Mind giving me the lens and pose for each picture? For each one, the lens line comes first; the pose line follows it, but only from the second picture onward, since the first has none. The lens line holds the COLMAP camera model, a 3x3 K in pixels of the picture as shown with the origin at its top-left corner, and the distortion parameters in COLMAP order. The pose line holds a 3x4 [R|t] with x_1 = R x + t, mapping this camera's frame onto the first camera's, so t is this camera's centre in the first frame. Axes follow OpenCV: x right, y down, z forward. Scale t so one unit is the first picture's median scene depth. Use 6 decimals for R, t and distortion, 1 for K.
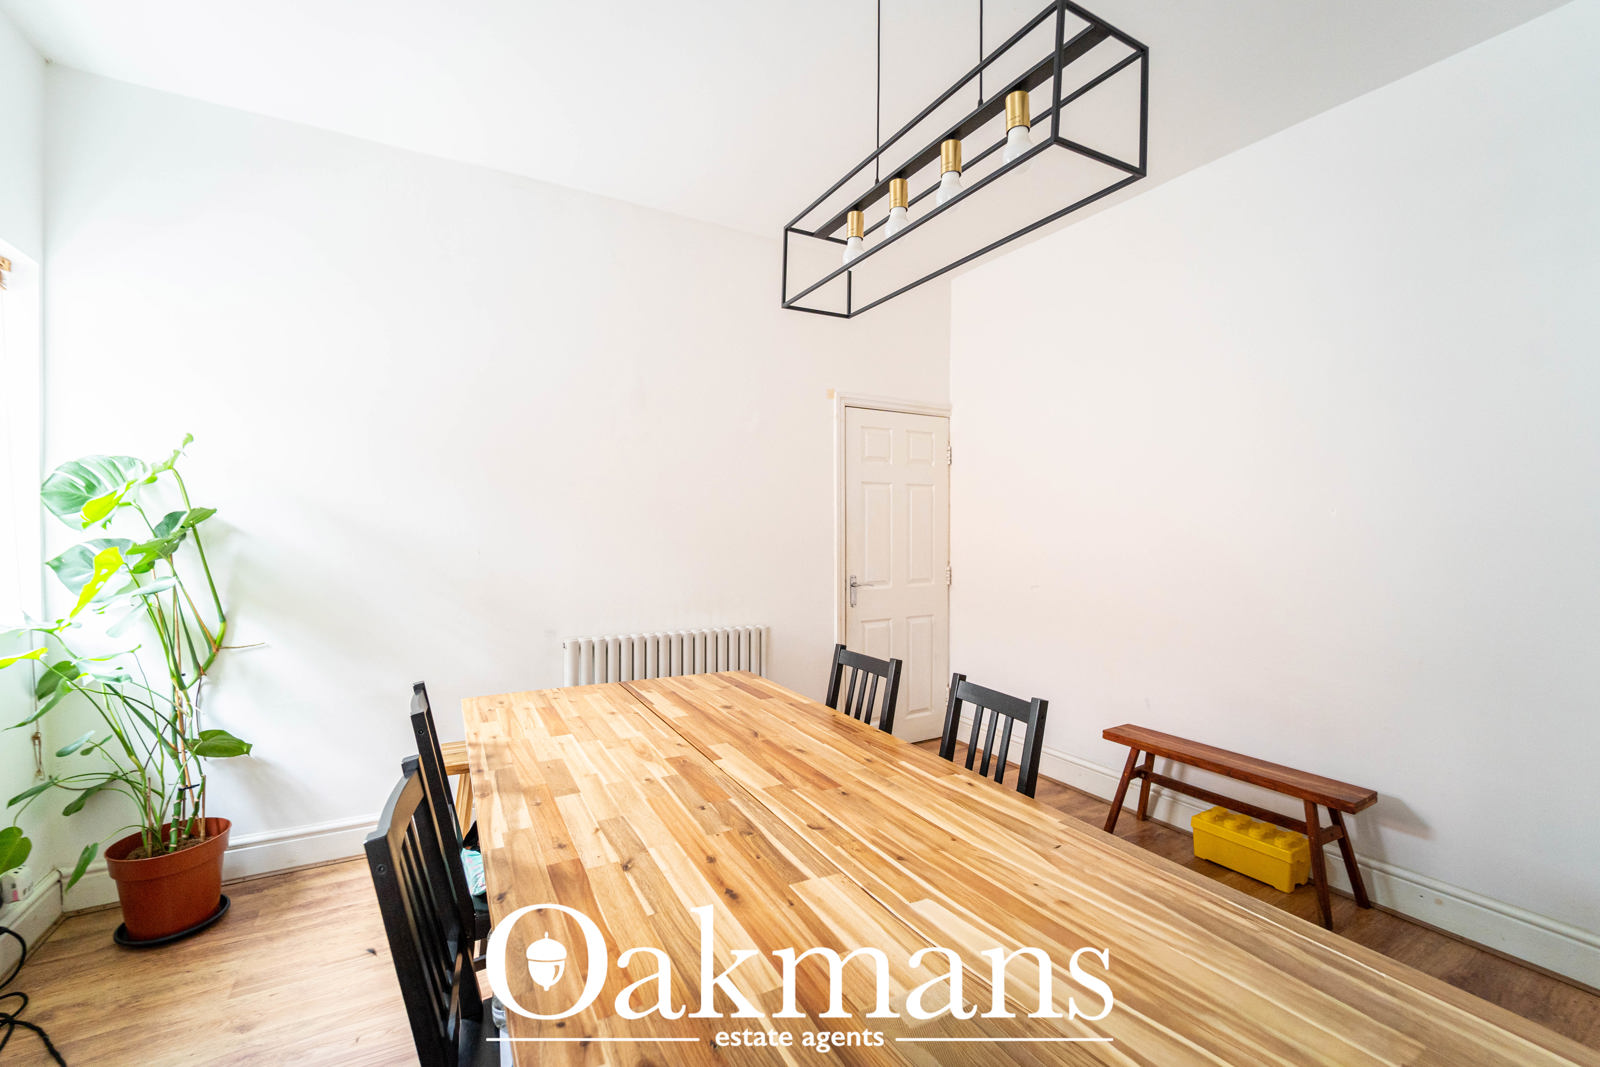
lens RADIAL K [[645.6, 0, 794.4], [0, 645.6, 535.2], [0, 0, 1]] dist [0.000324, -0.000781]
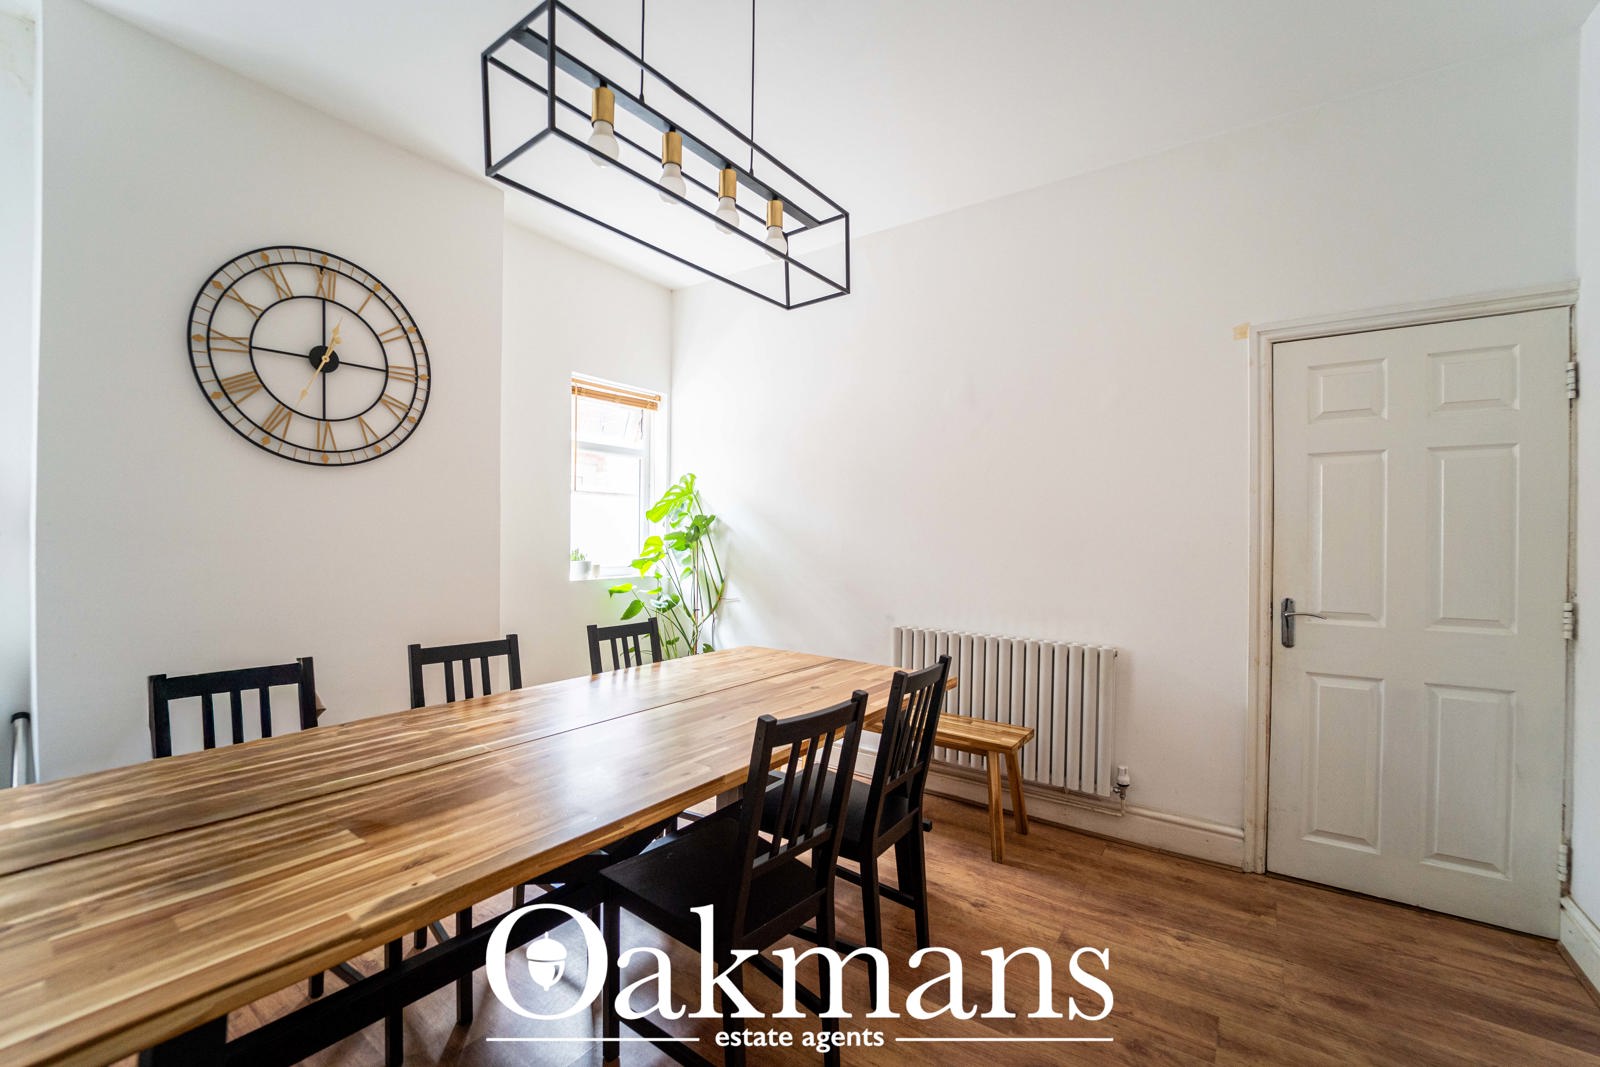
lens RADIAL K [[645.6, 0, 794.4], [0, 645.6, 535.2], [0, 0, 1]] dist [0.000324, -0.000781]
pose [[0.449843, 0.001798, -0.893106, 0.695229], [-0.018966, 0.999792, -0.007540, 0.019318], [0.892906, 0.020331, 0.449784, 0.403483]]
